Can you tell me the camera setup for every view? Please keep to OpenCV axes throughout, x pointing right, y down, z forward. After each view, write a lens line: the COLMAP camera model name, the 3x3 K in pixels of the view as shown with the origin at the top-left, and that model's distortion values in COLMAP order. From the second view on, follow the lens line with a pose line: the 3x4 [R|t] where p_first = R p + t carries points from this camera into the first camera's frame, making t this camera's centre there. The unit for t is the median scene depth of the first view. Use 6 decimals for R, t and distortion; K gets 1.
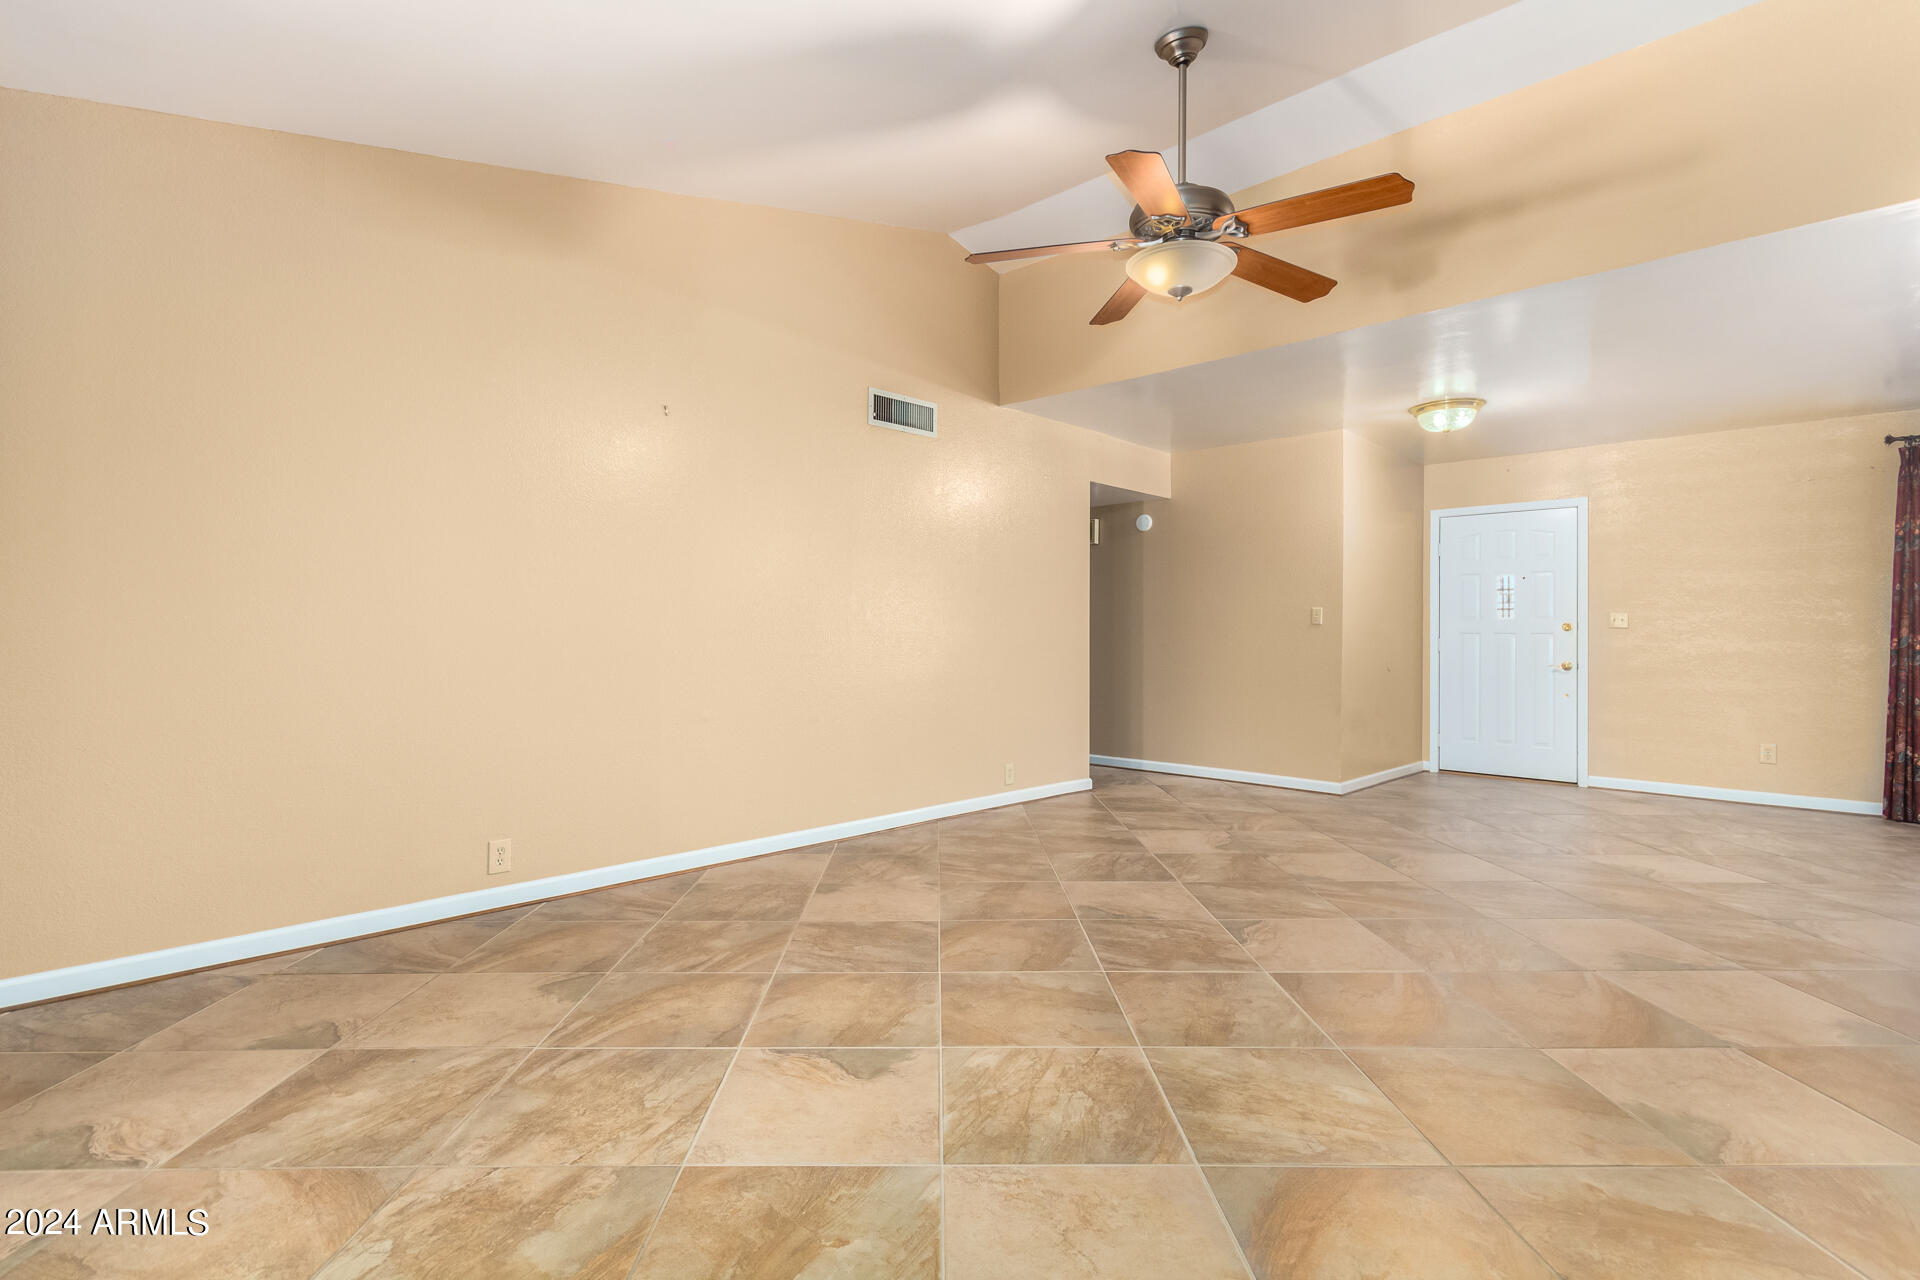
lens RADIAL K [[911.7, 0, 942.9], [0, 911.7, 625.9], [0, 0, 1]] dist [0.002288, 0.002615]
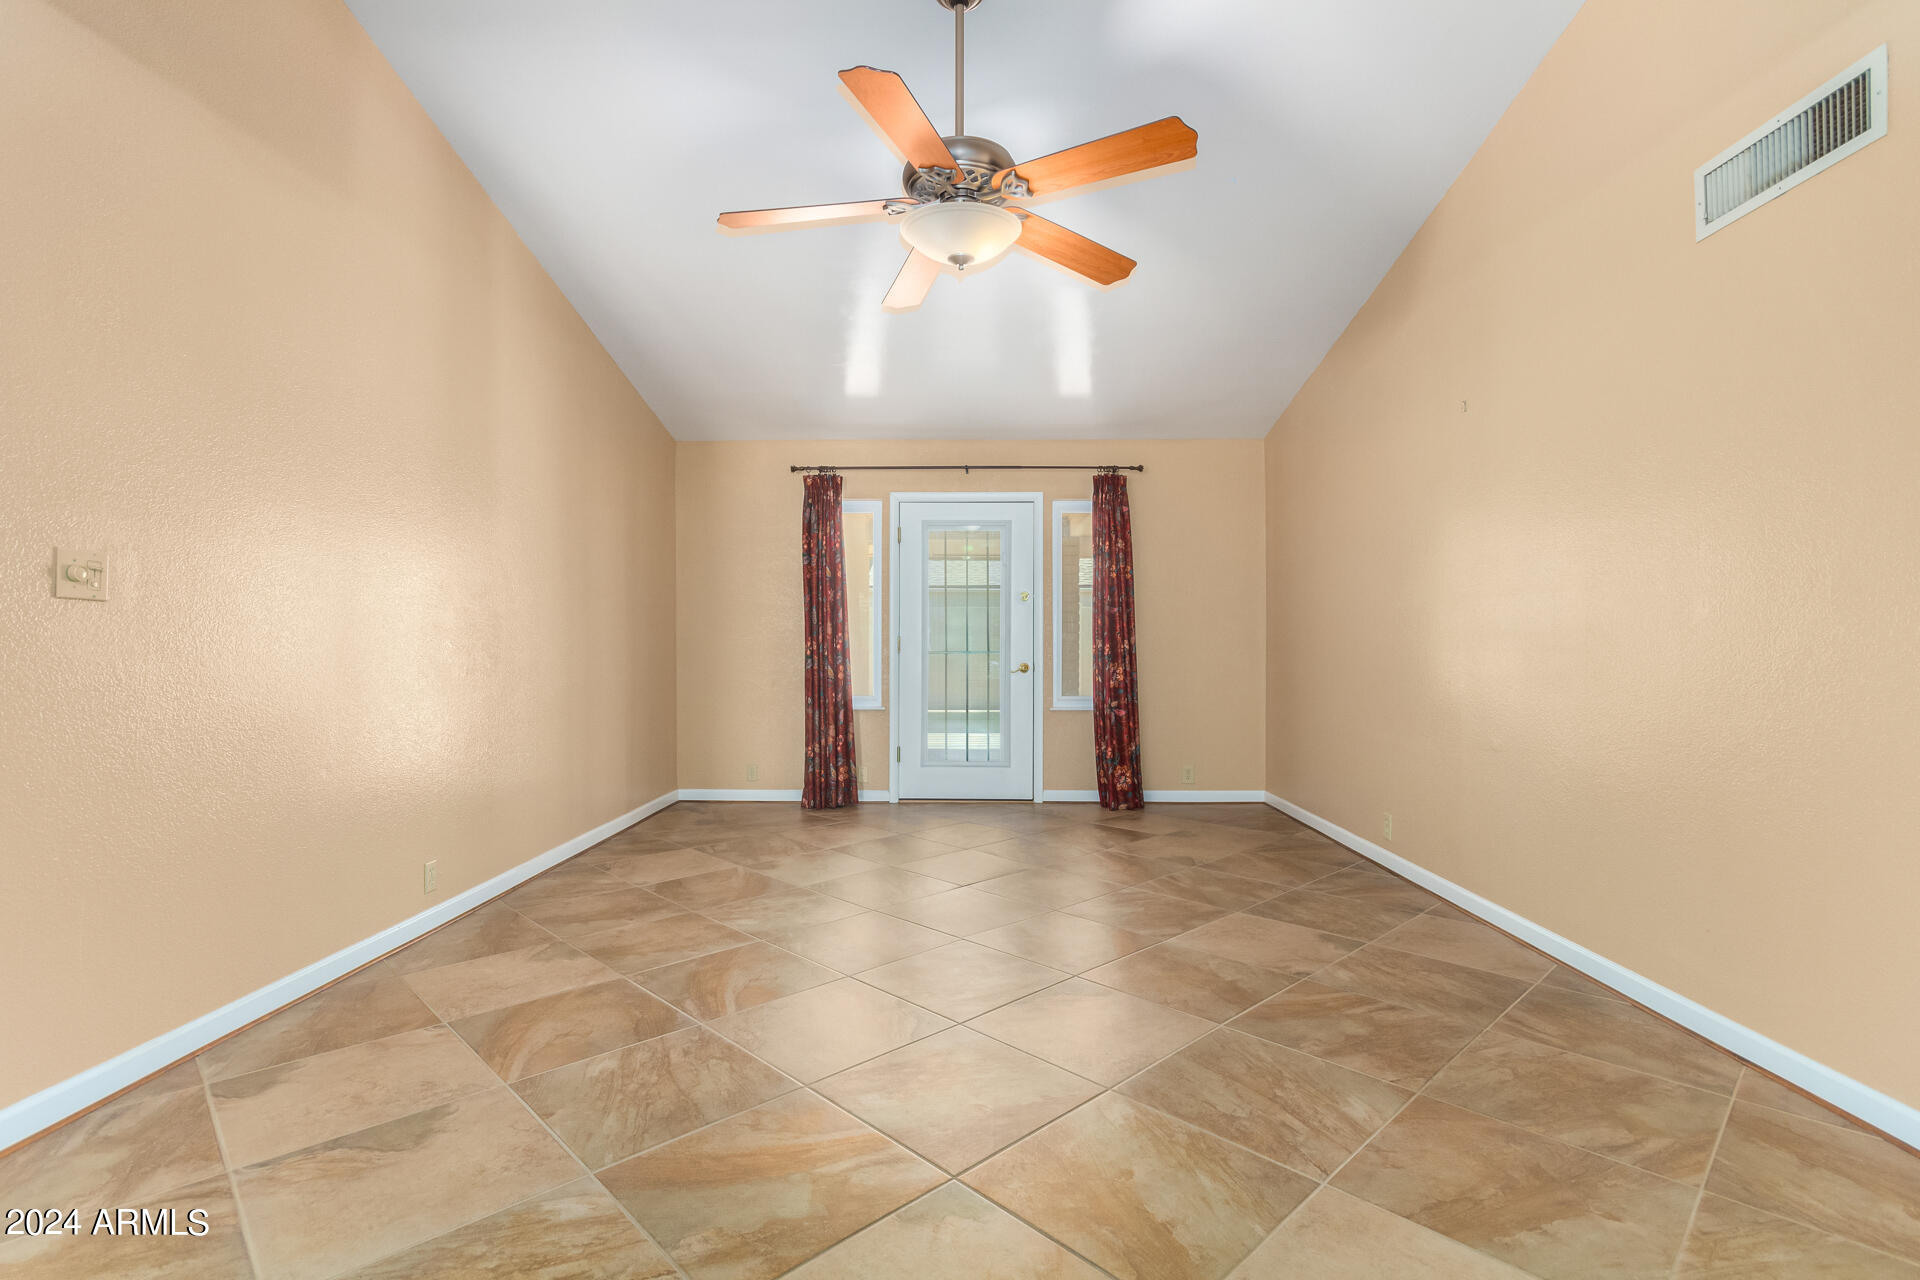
lens RADIAL K [[911.7, 0, 962.6], [0, 911.7, 647.5], [0, 0, 1]] dist [0.002288, 0.002615]
pose [[-0.727912, -0.005813, -0.685646, 0.846727], [0.001334, 0.999950, -0.009894, 0.020688], [0.685669, -0.008117, -0.727868, 1.611523]]
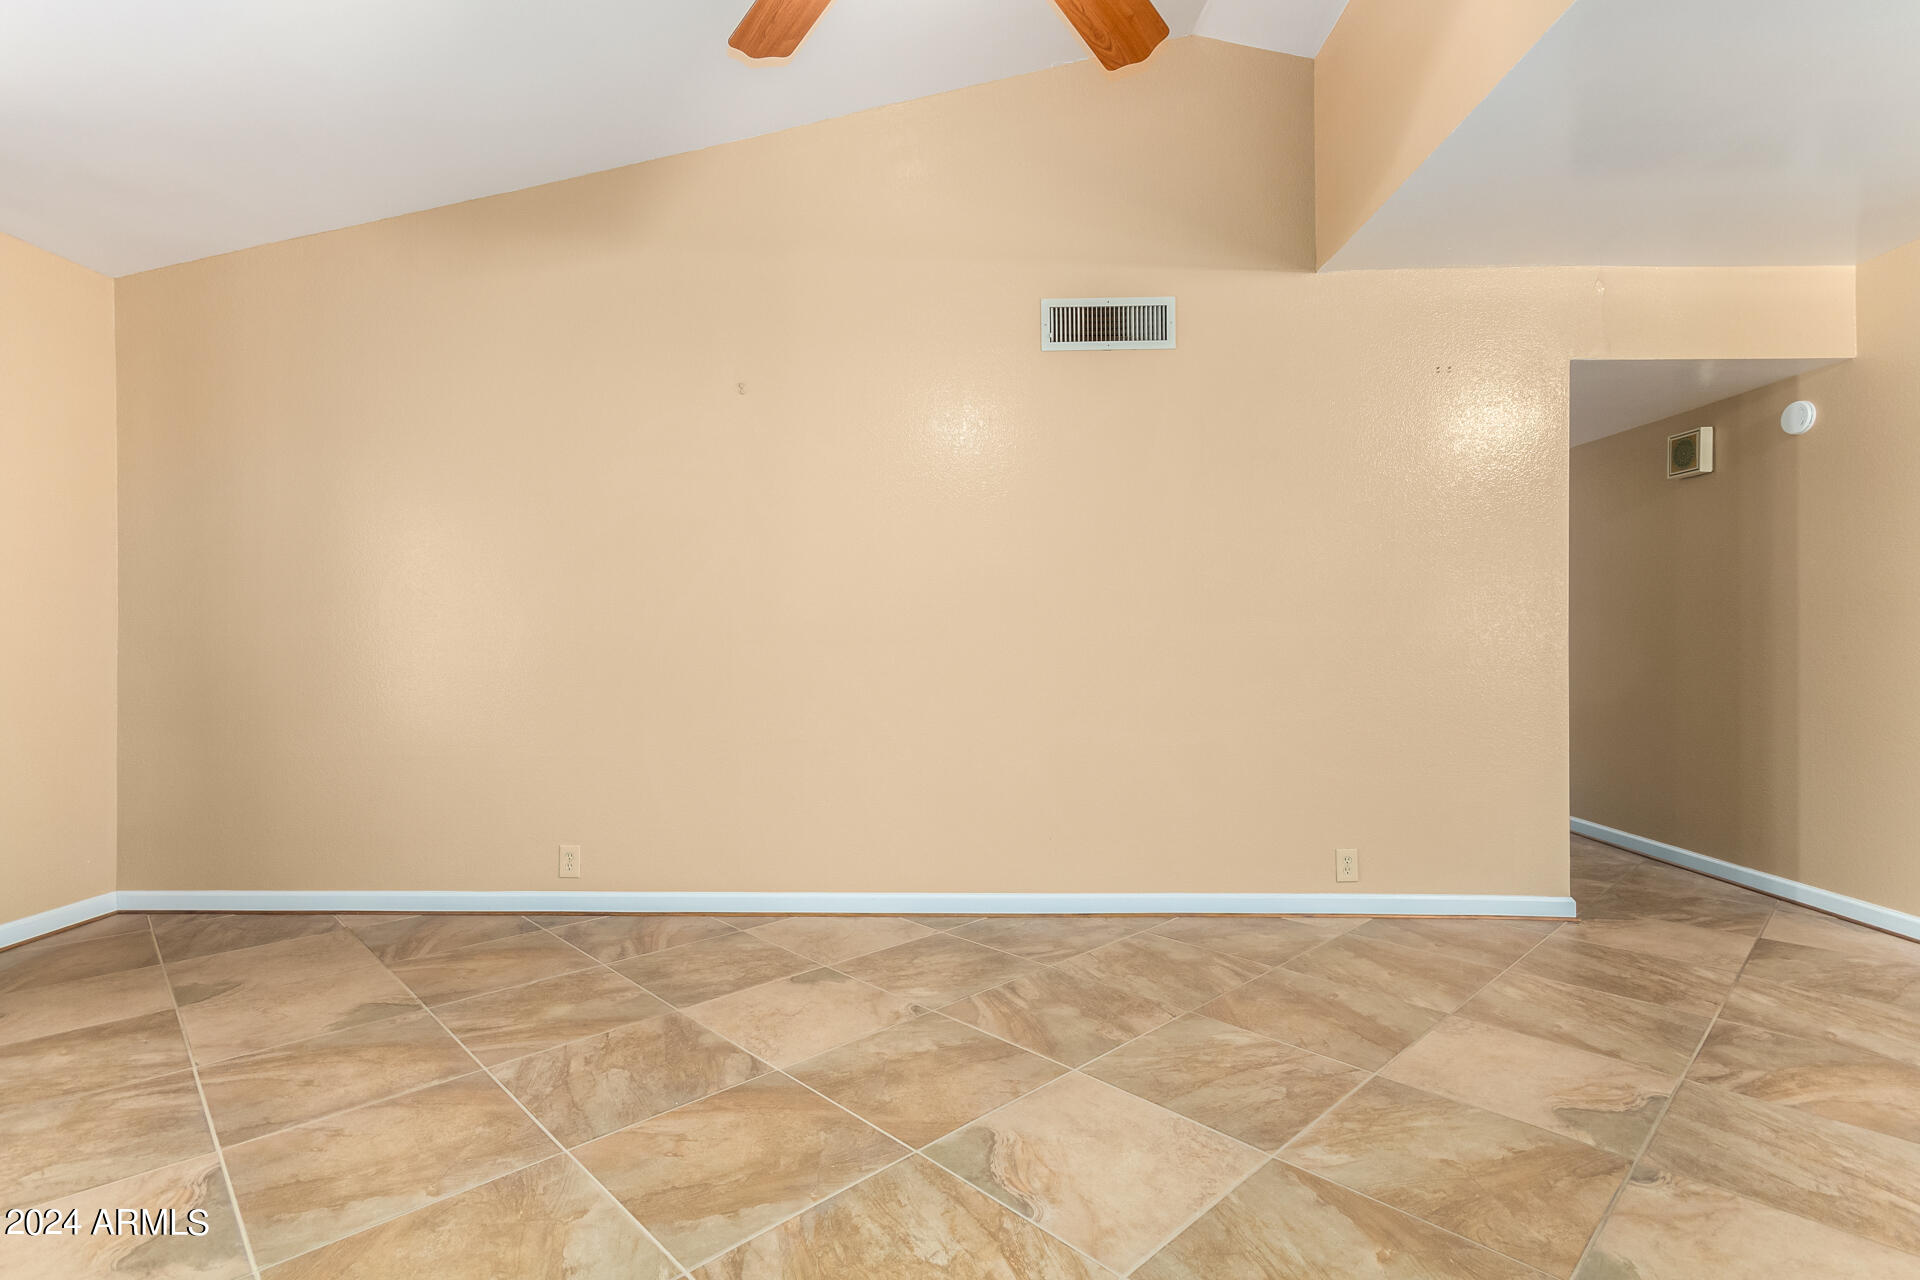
lens RADIAL K [[911.7, 0, 958.2], [0, 911.7, 655.7], [0, 0, 1]] dist [0.002288, 0.002615]
pose [[0.685086, 0.006886, -0.728429, 0.591206], [0.012044, 0.999712, 0.020778, 0.006466], [0.728362, -0.023008, 0.684806, 0.664201]]
